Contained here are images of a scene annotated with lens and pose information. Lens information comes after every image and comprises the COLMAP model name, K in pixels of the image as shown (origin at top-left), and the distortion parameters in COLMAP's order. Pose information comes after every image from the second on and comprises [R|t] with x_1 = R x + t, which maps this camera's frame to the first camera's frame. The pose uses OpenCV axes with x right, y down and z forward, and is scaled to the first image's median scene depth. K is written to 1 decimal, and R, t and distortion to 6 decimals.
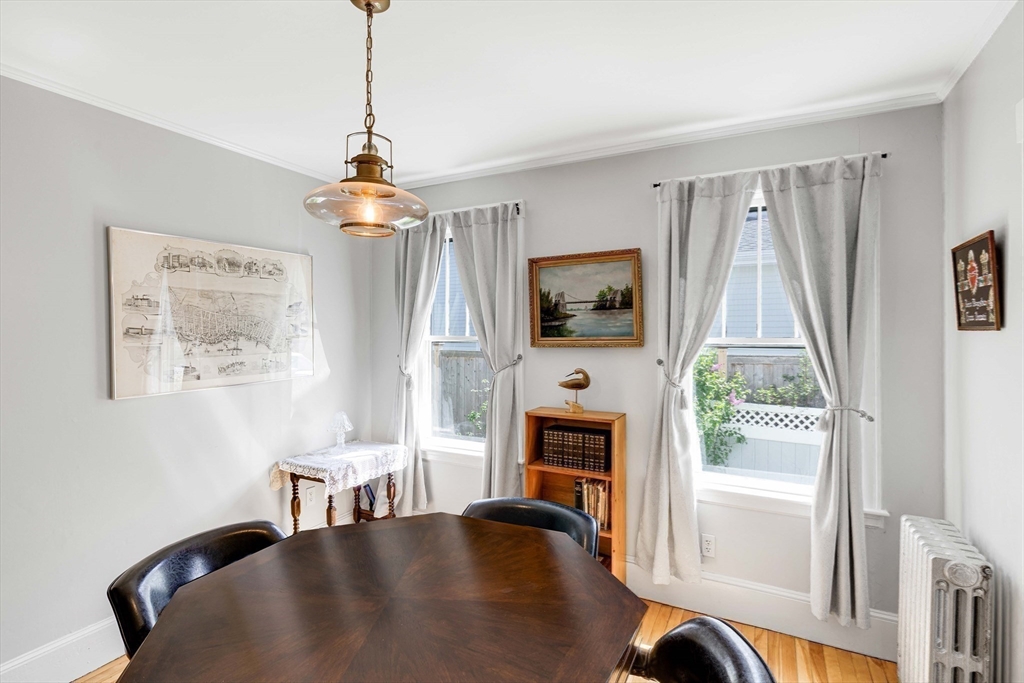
lens RADIAL K [[483.6, 0, 515.4], [0, 483.6, 335.2], [0, 0, 1]] dist [-0.003275, 0.000670]
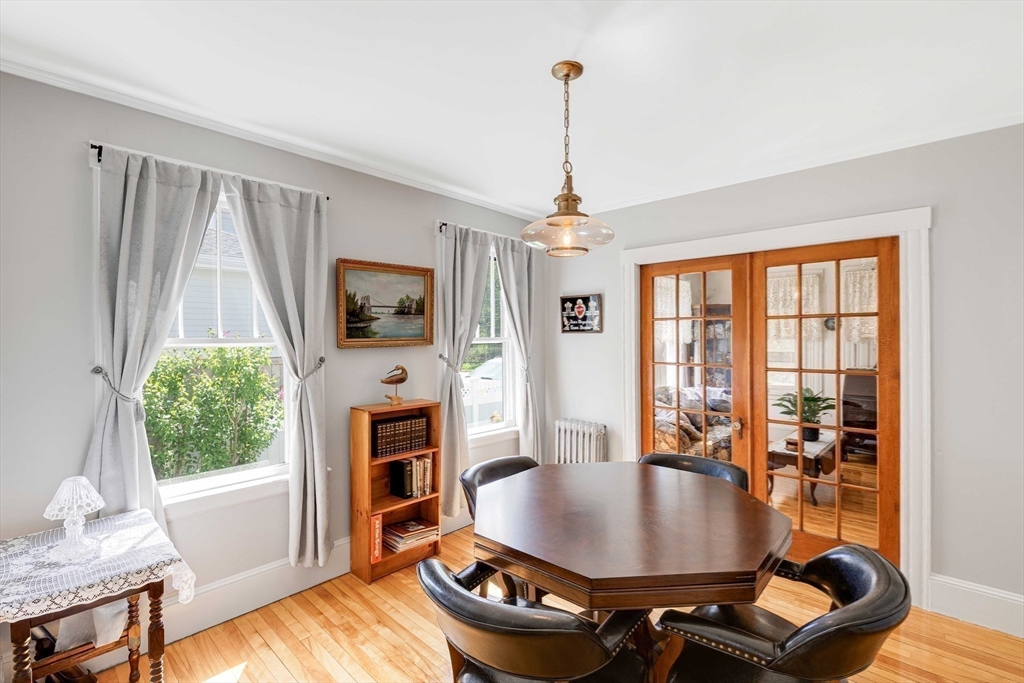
lens RADIAL K [[459.7, 0, 516.0], [0, 459.7, 340.7], [0, 0, 1]] dist [0.002633, 0.000361]
pose [[0.275040, -0.012751, 0.961348, -0.763285], [0.003043, 0.999919, 0.012392, -0.001865], [-0.961428, -0.000483, 0.275056, 0.396611]]
